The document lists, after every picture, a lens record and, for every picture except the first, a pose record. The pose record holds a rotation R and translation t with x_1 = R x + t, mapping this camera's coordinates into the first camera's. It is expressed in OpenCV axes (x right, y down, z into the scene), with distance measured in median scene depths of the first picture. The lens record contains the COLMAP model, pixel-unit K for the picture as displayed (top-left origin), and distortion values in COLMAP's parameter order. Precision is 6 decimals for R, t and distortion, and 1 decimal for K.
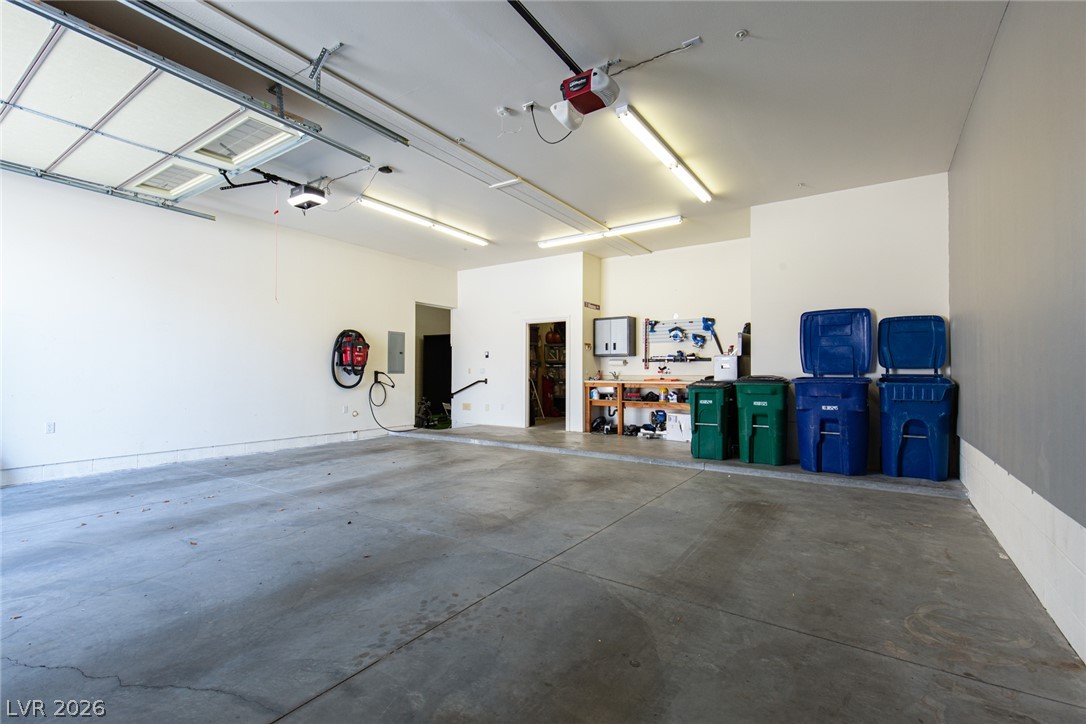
lens RADIAL K [[498.1, 0, 547.1], [0, 498.1, 364.9], [0, 0, 1]] dist [0.014753, -0.001548]
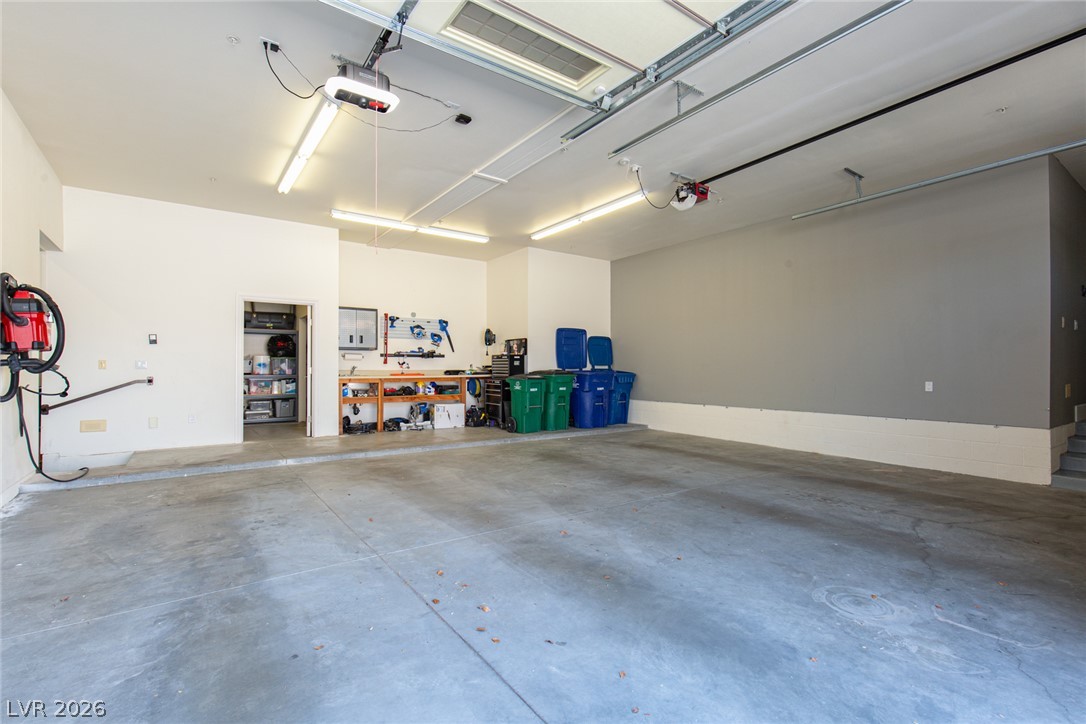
lens RADIAL K [[498.1, 0, 543.2], [0, 498.1, 365.9], [0, 0, 1]] dist [0.014753, -0.001548]
pose [[0.335078, 0.003466, 0.942184, -0.679705], [-0.015337, 0.999881, 0.001776, 0.005997], [-0.942065, -0.015045, 0.335092, 0.390545]]
